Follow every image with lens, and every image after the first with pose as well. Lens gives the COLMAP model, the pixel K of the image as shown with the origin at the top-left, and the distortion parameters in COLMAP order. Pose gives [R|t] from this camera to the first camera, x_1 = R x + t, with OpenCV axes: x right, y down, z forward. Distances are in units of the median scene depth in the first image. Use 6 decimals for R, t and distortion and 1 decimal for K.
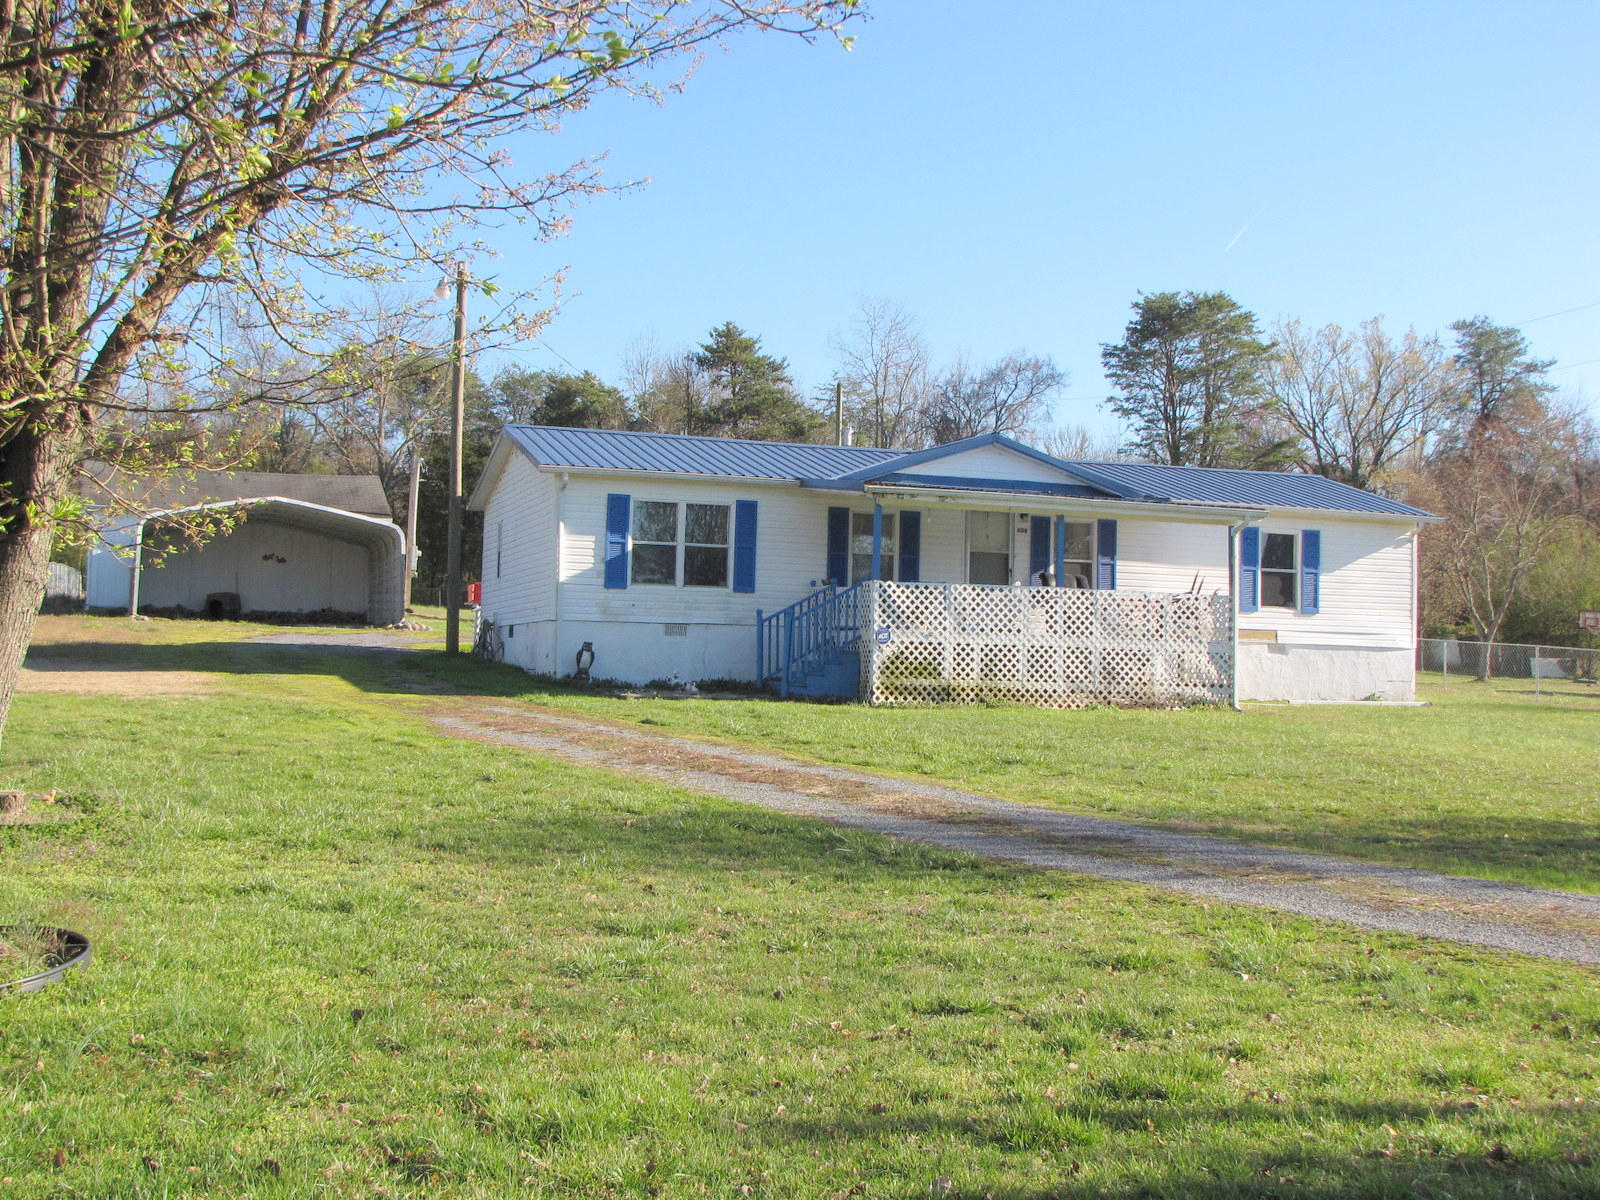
lens RADIAL K [[1980.5, 0, 800.0], [0, 1980.5, 600.0], [0, 0, 1]] dist [-0.131697, 0.001329]
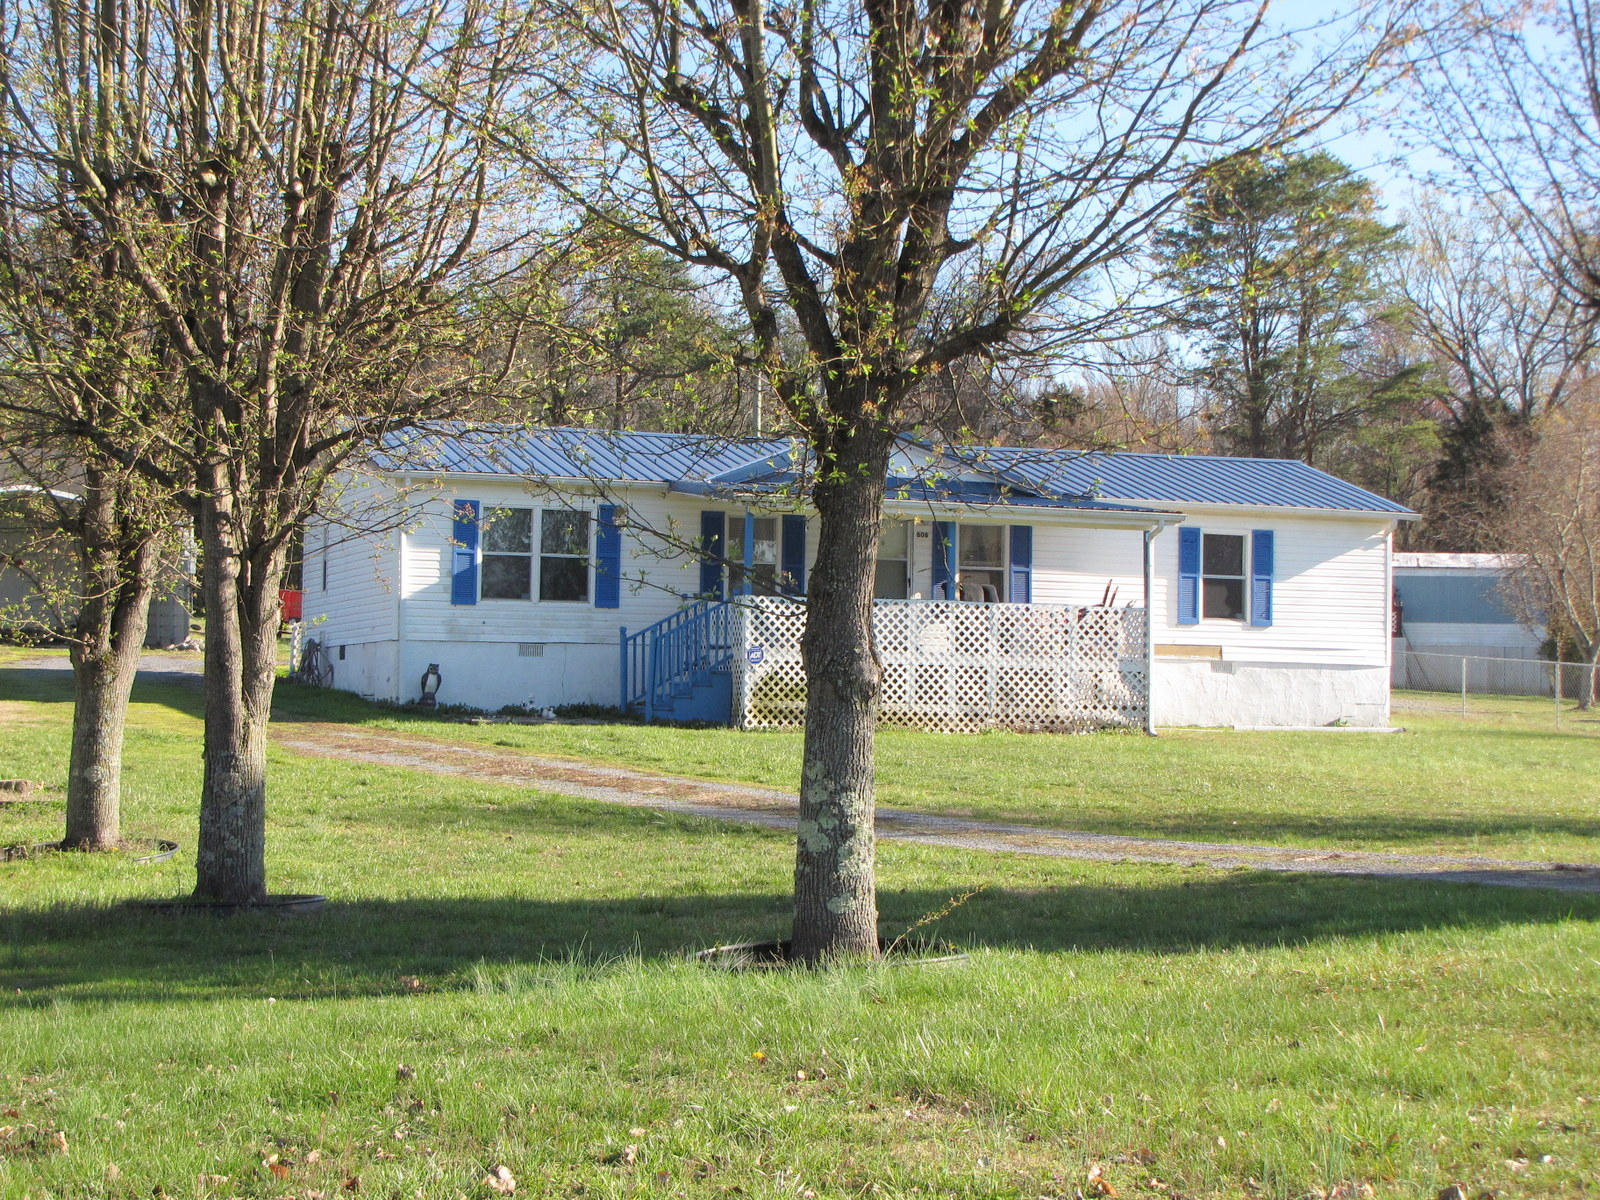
lens RADIAL K [[3245.8, 0, 800.0], [0, 3245.8, 600.0], [0, 0, 1]] dist [0.086600, -0.087130]
pose [[0.999806, -0.006372, 0.018617, 0.033513], [0.006342, 0.999978, 0.001684, -0.009668], [-0.018627, -0.001565, 0.999825, -0.499012]]
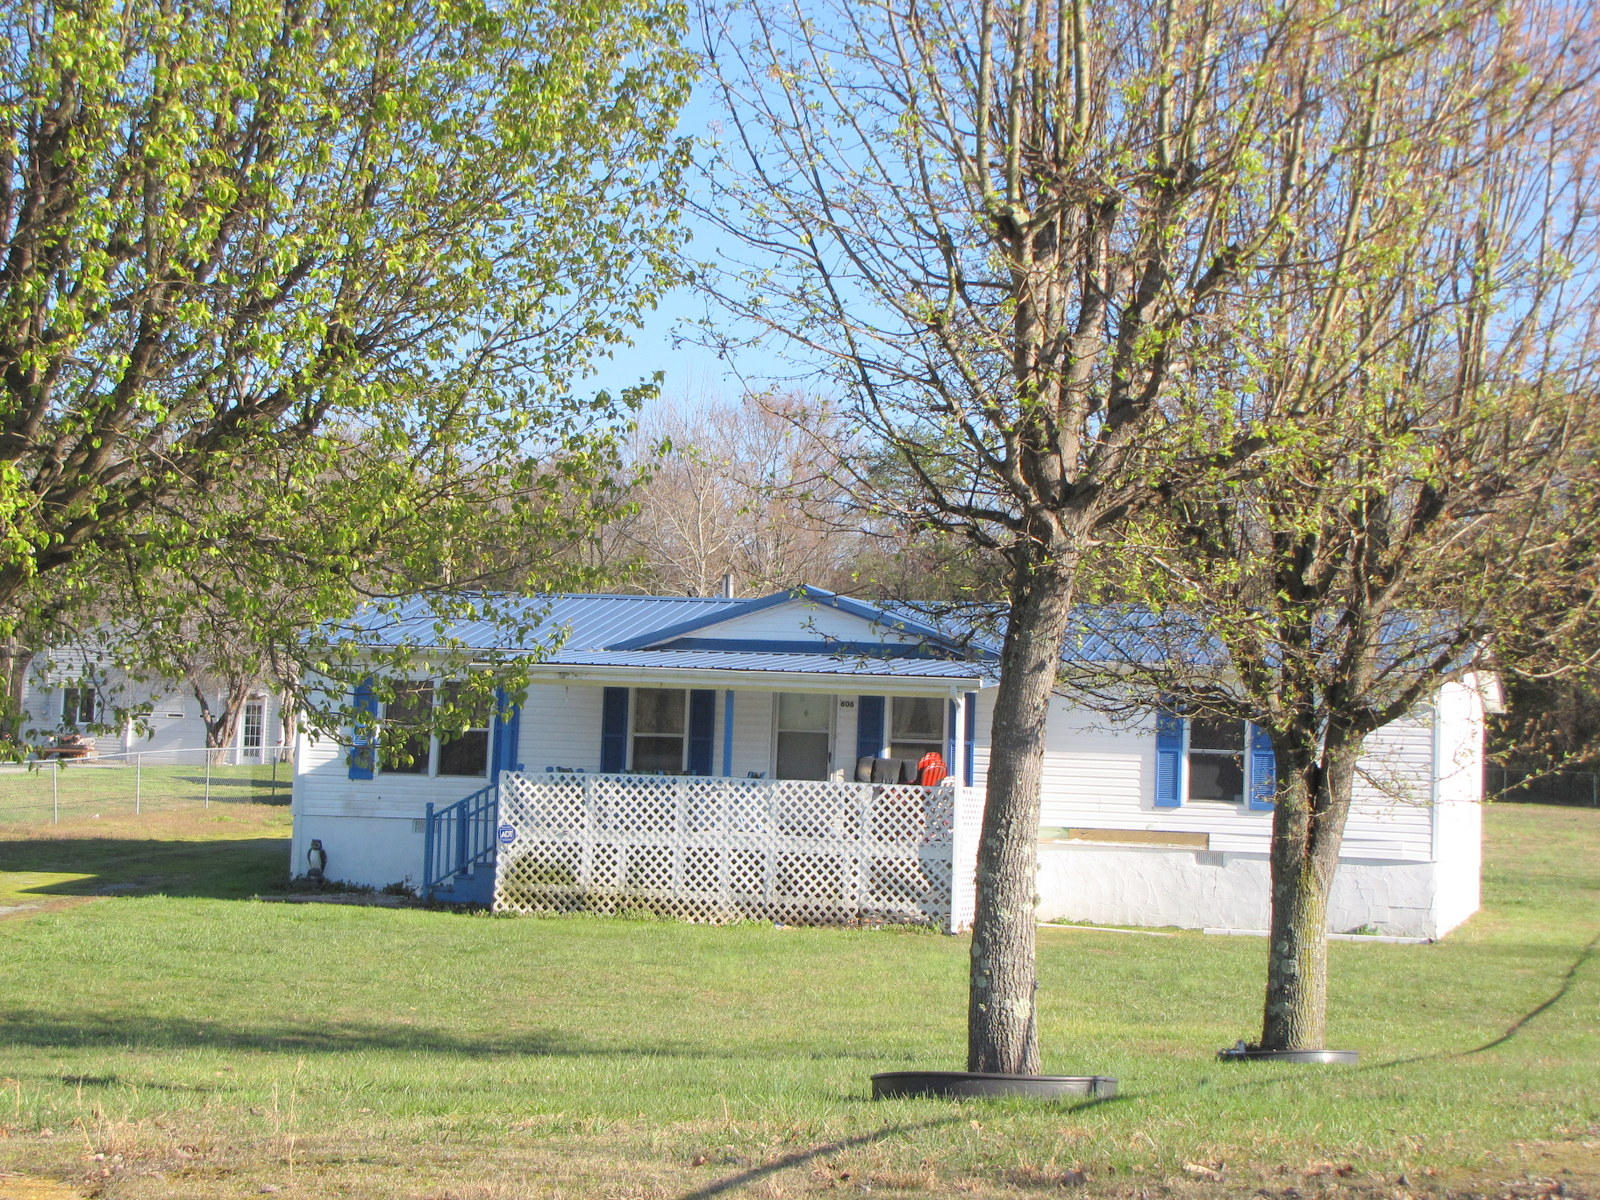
lens RADIAL K [[3442.3, 0, 800.0], [0, 3442.3, 600.0], [0, 0, 1]] dist [0.010009, -0.043312]
pose [[0.844298, -0.033257, -0.534841, 0.929773], [-0.000481, 0.998025, -0.062816, 0.010108], [0.535873, 0.053293, 0.842615, -0.203406]]
